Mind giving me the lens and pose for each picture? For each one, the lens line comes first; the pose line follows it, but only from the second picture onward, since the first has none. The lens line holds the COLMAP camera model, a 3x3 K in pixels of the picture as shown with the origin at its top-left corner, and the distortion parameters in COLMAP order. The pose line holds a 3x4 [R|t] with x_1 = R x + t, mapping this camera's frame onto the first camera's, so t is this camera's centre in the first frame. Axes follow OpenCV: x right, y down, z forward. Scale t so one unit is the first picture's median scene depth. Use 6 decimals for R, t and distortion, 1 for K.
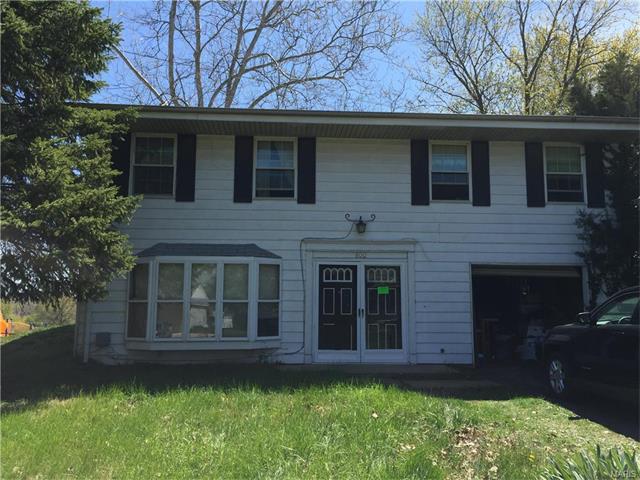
lens RADIAL K [[543.6, 0, 318.0], [0, 543.6, 245.2], [0, 0, 1]] dist [0.056894, -0.079395]
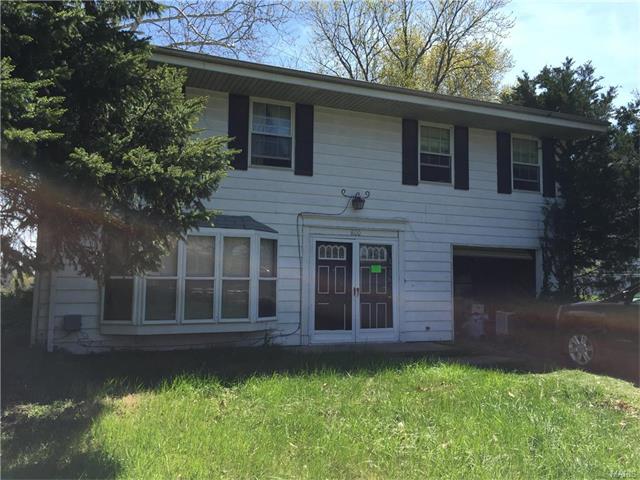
lens RADIAL K [[543.6, 0, 318.7], [0, 543.6, 245.1], [0, 0, 1]] dist [0.056894, -0.079395]
pose [[0.947524, 0.028170, 0.318440, -0.304227], [-0.038839, 0.998875, 0.027203, 0.017471], [-0.317316, -0.038144, 0.947552, 0.104696]]
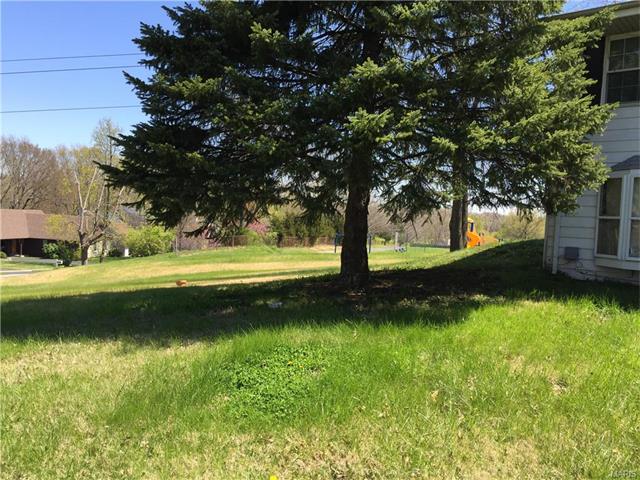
lens RADIAL K [[543.6, 0, 325.4], [0, 543.6, 235.2], [0, 0, 1]] dist [0.056894, -0.079395]
pose [[0.706775, 0.054307, -0.705351, -0.000317], [0.034938, 0.993153, 0.111474, 0.008875], [0.706575, -0.103431, 0.700038, -0.028274]]
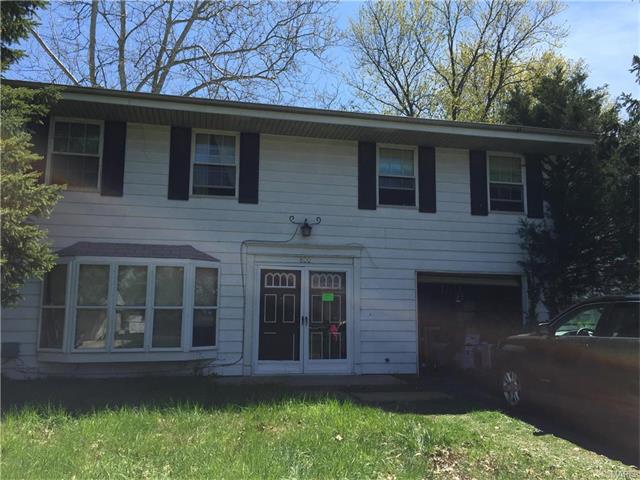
lens RADIAL K [[543.6, 0, 318.5], [0, 543.6, 245.8], [0, 0, 1]] dist [0.056894, -0.079395]
pose [[0.988965, 0.024922, 0.146038, -0.038824], [-0.023692, 0.999668, -0.010153, 0.003095], [-0.146242, 0.006581, 0.989227, 0.062759]]
